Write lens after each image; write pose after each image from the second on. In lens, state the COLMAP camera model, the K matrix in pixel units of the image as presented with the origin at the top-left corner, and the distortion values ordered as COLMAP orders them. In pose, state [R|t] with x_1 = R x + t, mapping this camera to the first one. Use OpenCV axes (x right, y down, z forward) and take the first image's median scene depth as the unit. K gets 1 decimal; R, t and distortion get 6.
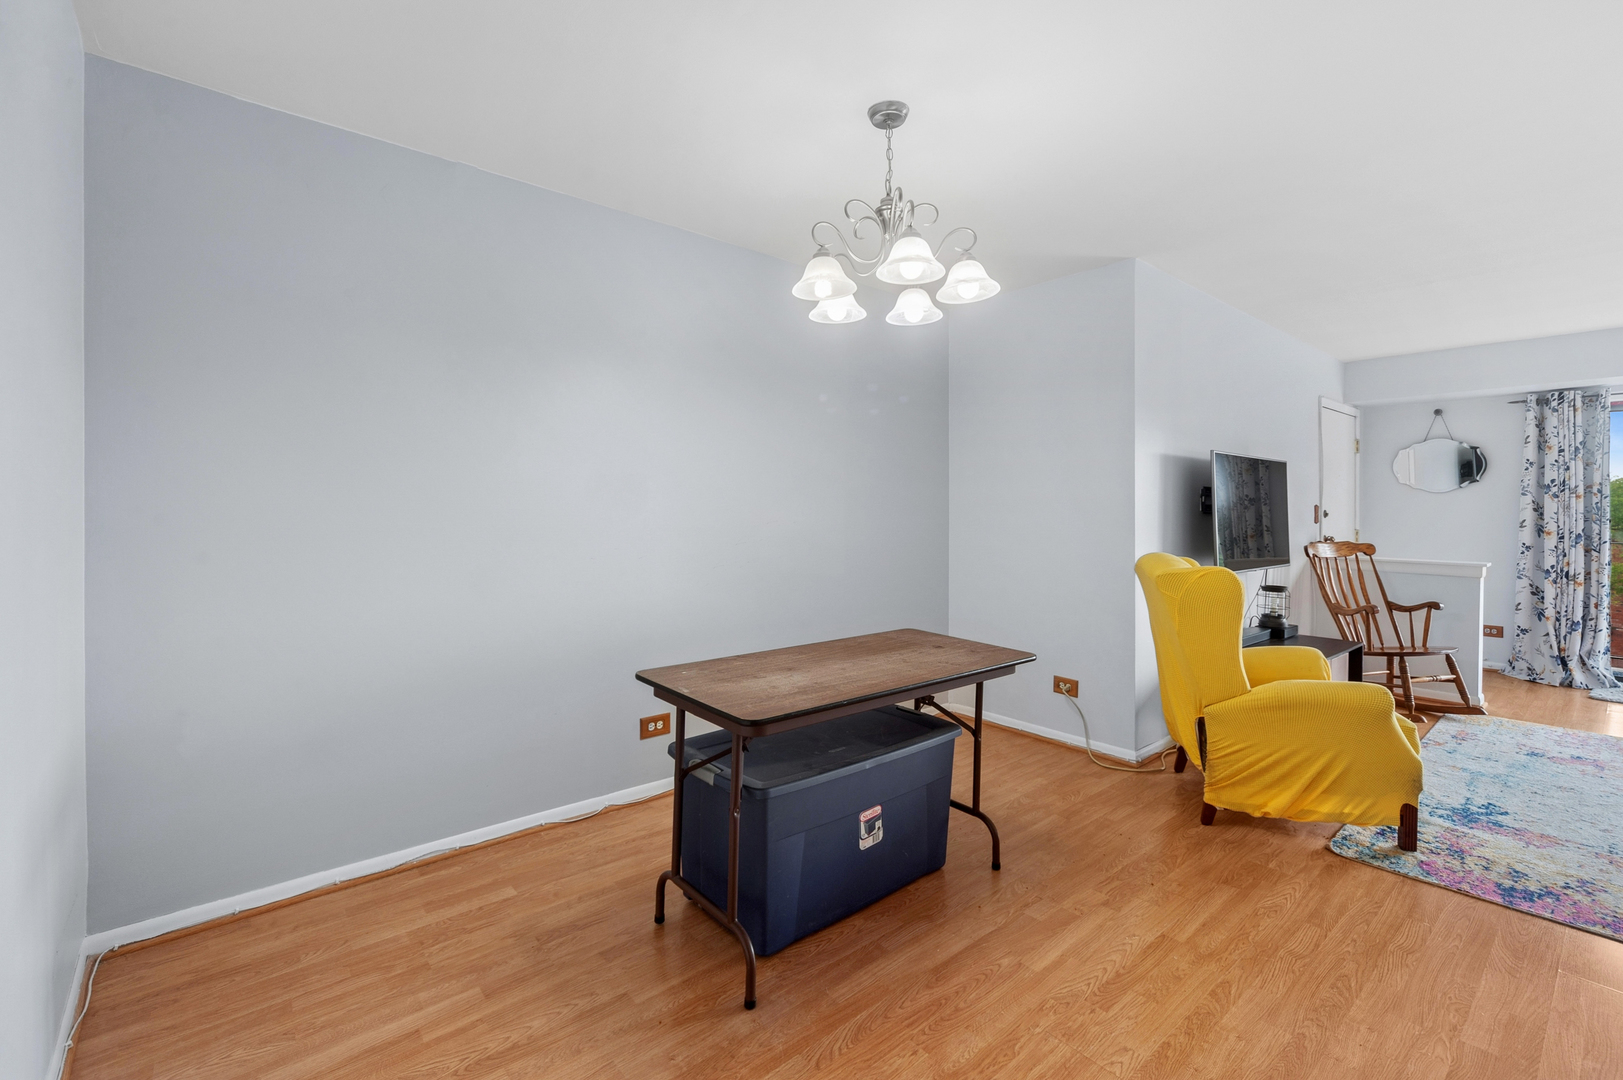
lens RADIAL K [[691.5, 0, 816.7], [0, 691.5, 518.0], [0, 0, 1]] dist [-0.013907, 0.000722]
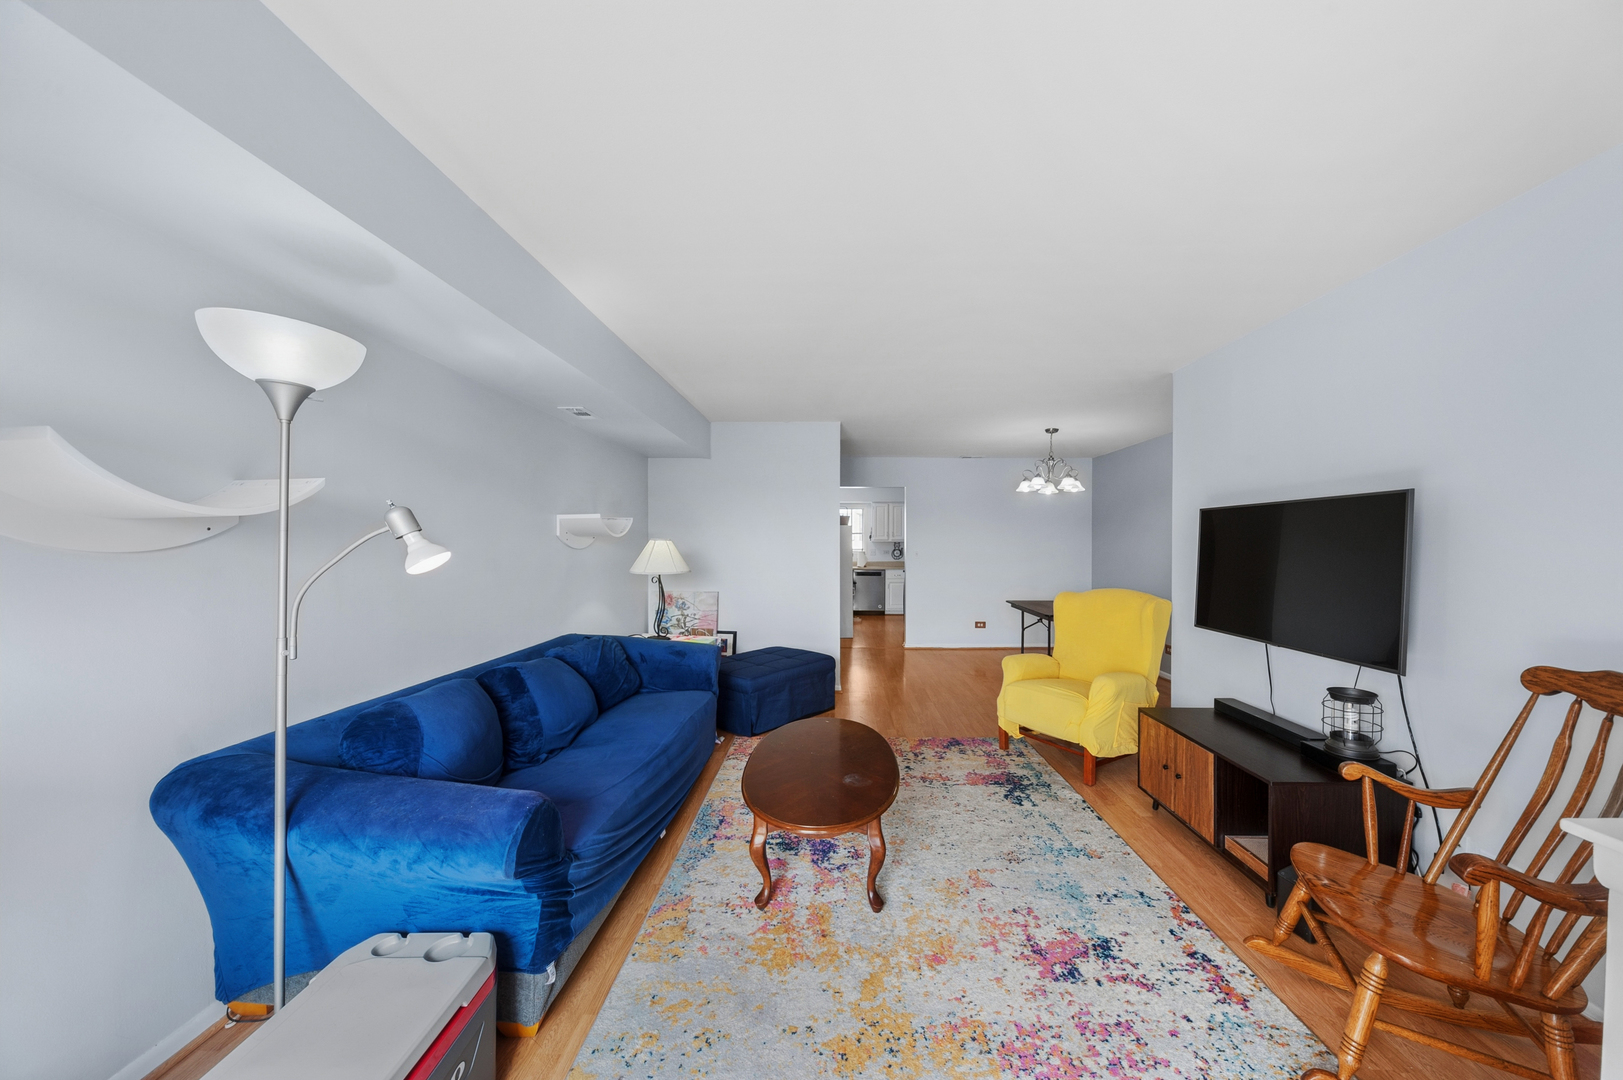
lens RADIAL K [[572.6, 0, 820.2], [0, 572.6, 537.6], [0, 0, 1]] dist [0.011081, -0.000777]
pose [[-0.655266, -0.005349, -0.755379, 1.202667], [-0.010096, 0.999948, 0.001677, -0.036038], [0.755331, 0.008725, -0.655286, 0.837428]]
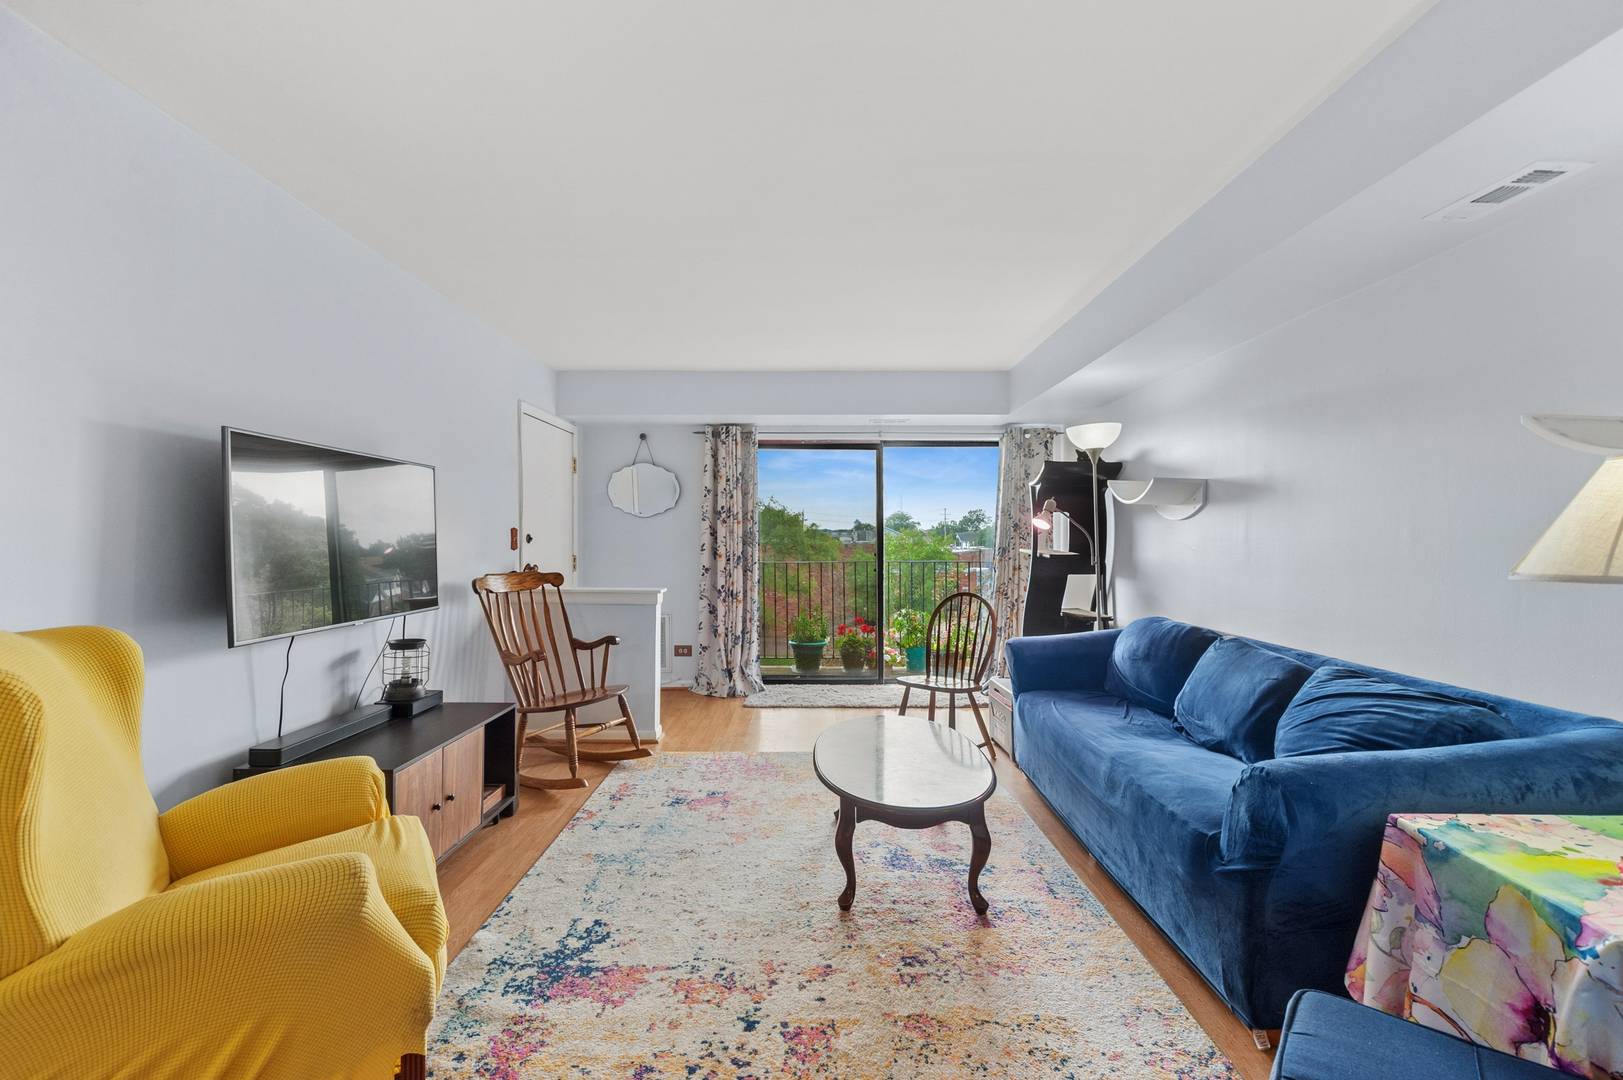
lens RADIAL K [[691.5, 0, 804.7], [0, 691.5, 539.1], [0, 0, 1]] dist [-0.013907, 0.000722]
pose [[0.642426, -0.002574, 0.766343, 0.331642], [0.007520, 0.999967, -0.002945, 0.000097], [-0.766311, 0.007655, 0.642424, 0.198238]]
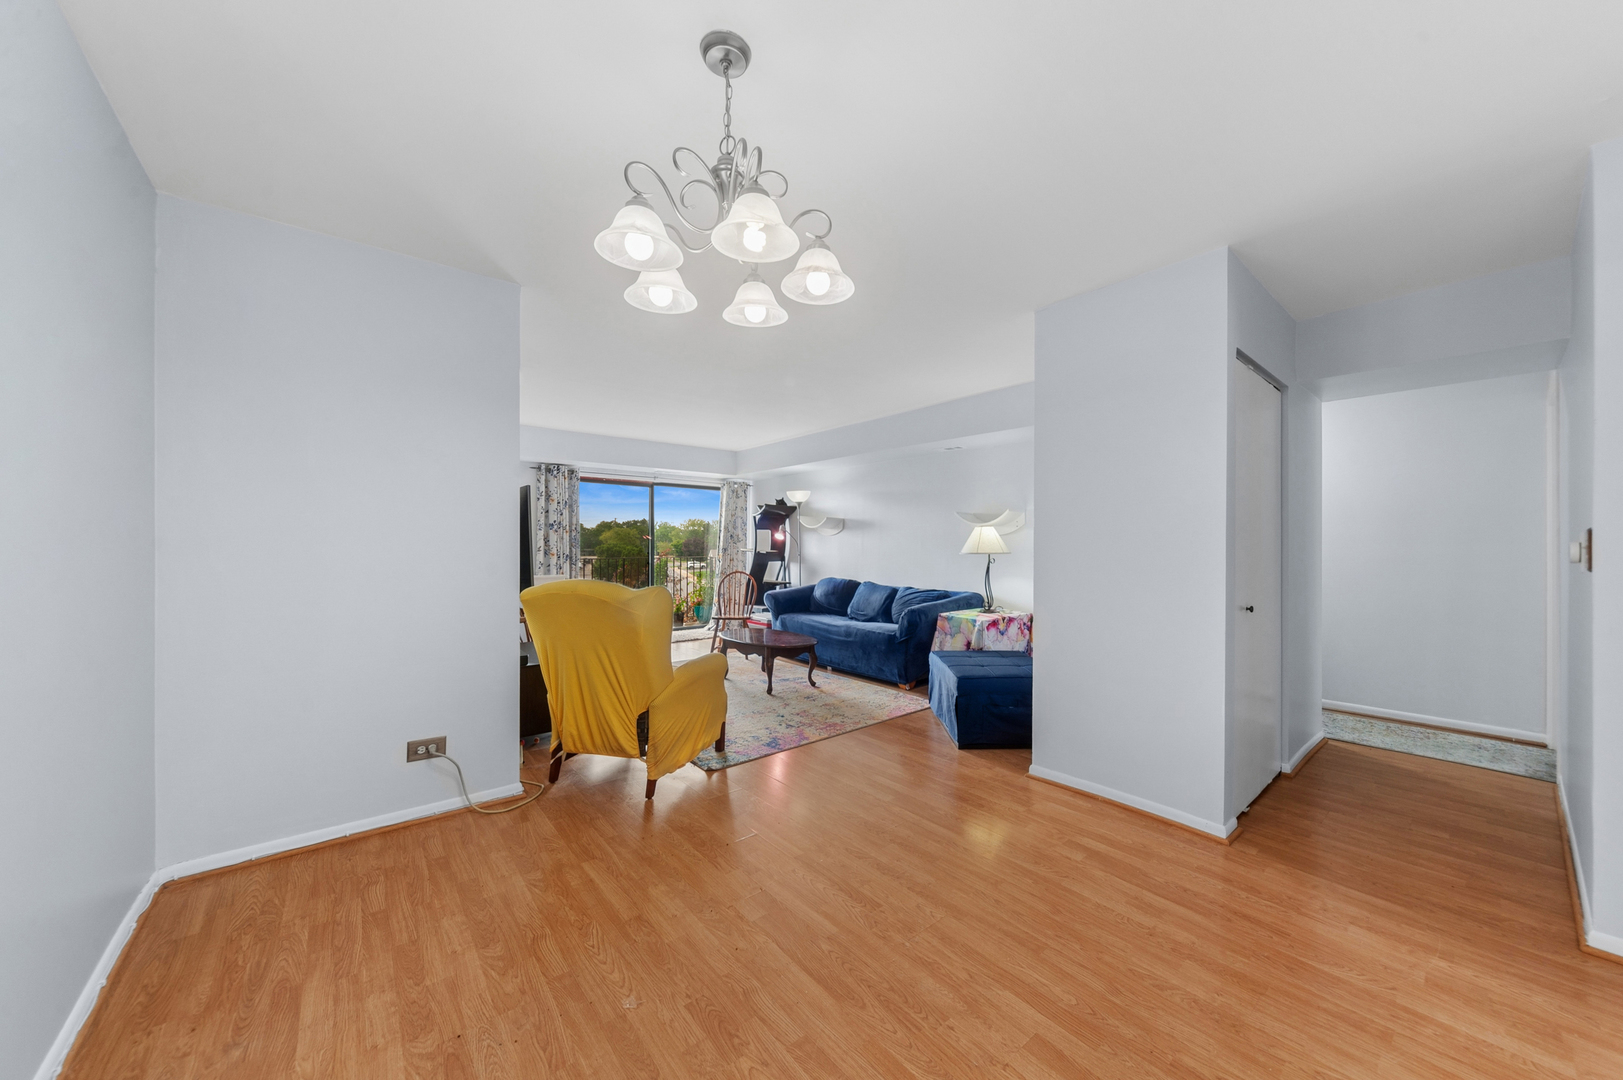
lens RADIAL K [[572.6, 0, 818.7], [0, 572.6, 543.5], [0, 0, 1]] dist [0.011081, -0.000777]
pose [[0.007100, -0.004596, 0.999964, -0.259477], [0.003187, 0.999984, 0.004573, -0.007267], [-0.999970, 0.003155, 0.007114, 0.390382]]
